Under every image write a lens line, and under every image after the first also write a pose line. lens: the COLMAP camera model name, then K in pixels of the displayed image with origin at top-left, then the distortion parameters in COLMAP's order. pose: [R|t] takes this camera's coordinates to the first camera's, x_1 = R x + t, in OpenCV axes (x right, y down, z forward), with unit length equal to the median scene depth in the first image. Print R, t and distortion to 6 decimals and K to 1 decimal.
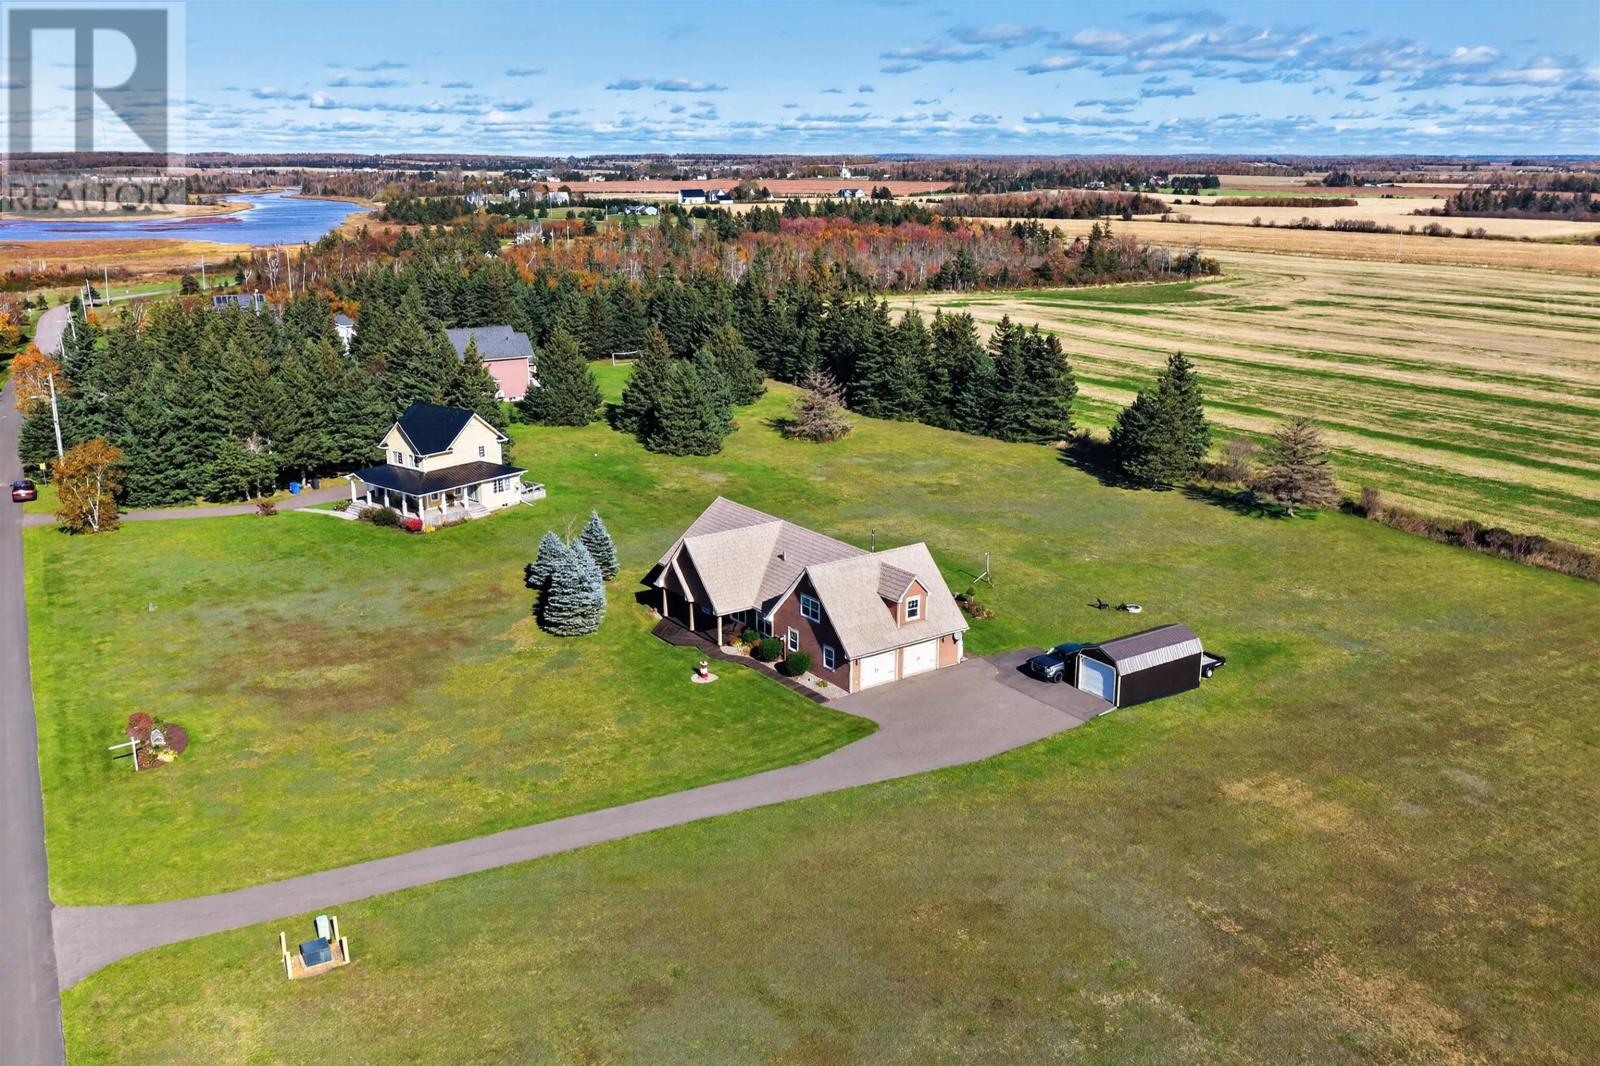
lens RADIAL K [[1253.4, 0, 795.0], [0, 1253.4, 571.9], [0, 0, 1]] dist [-0.000443, 0.002531]
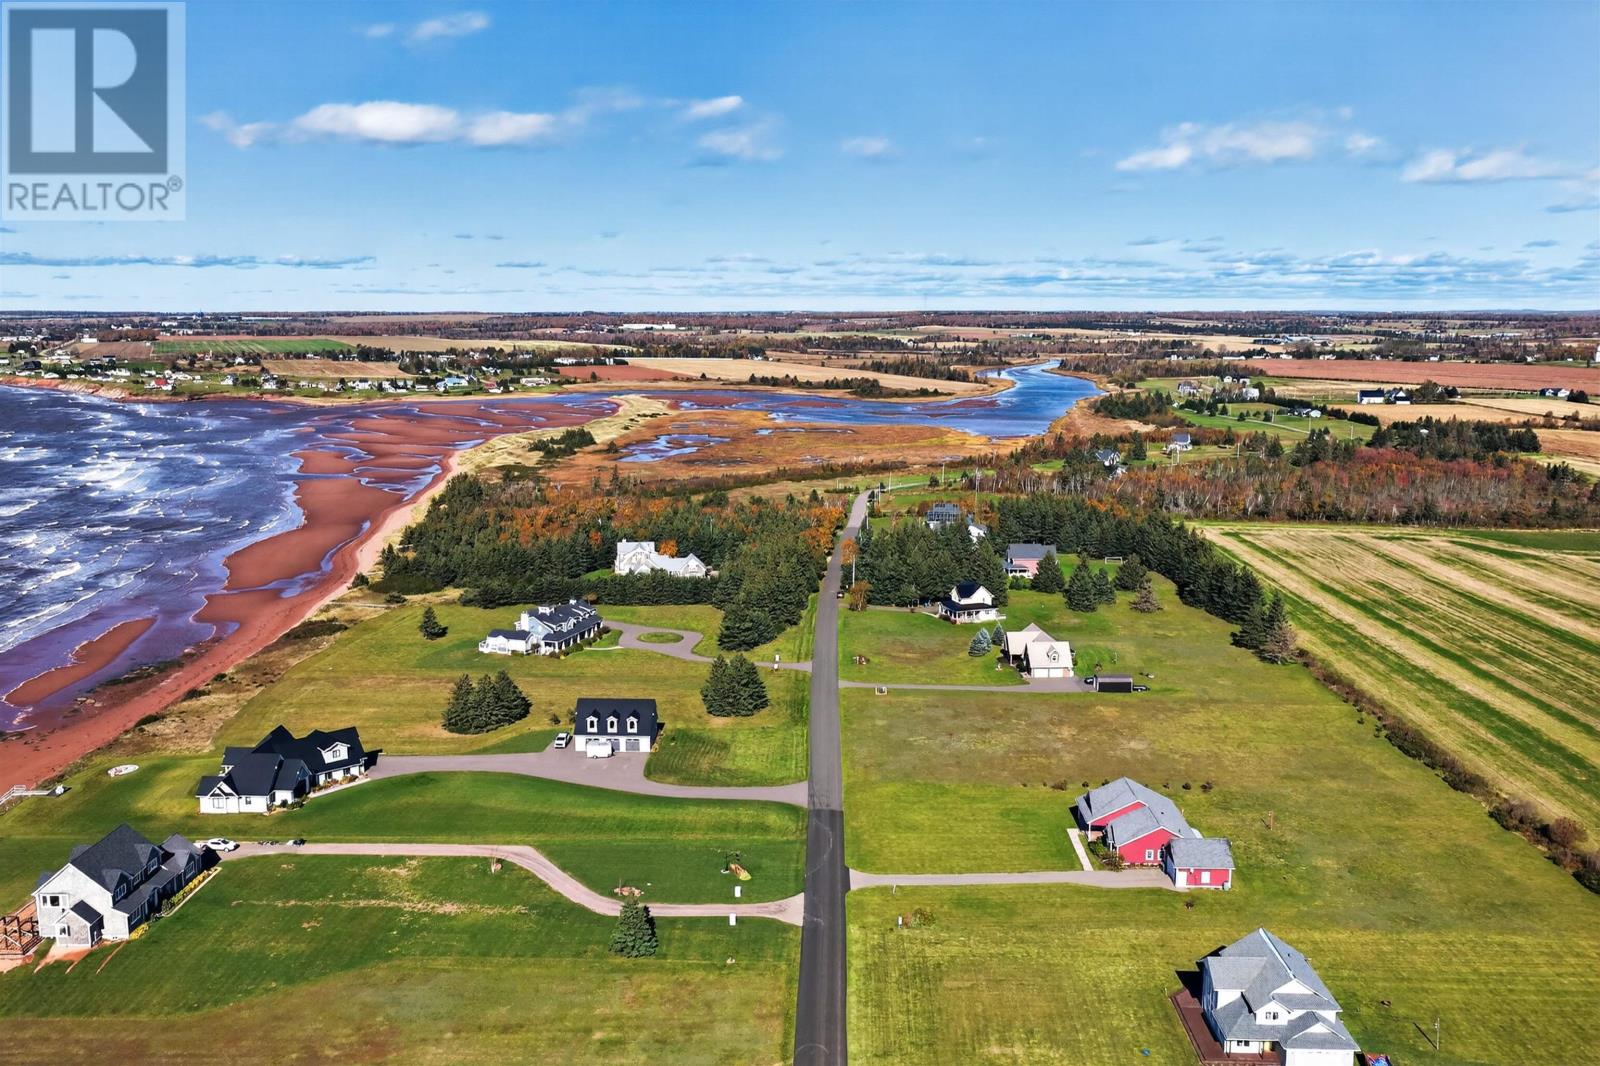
lens RADIAL K [[1253.4, 0, 795.0], [0, 1253.4, 571.9], [0, 0, 1]] dist [-0.000443, 0.002531]
pose [[0.835862, 0.105770, -0.538653, 0.896594], [-0.165406, 0.984185, -0.063416, 0.089571], [0.523427, 0.142103, 0.840138, -1.572748]]
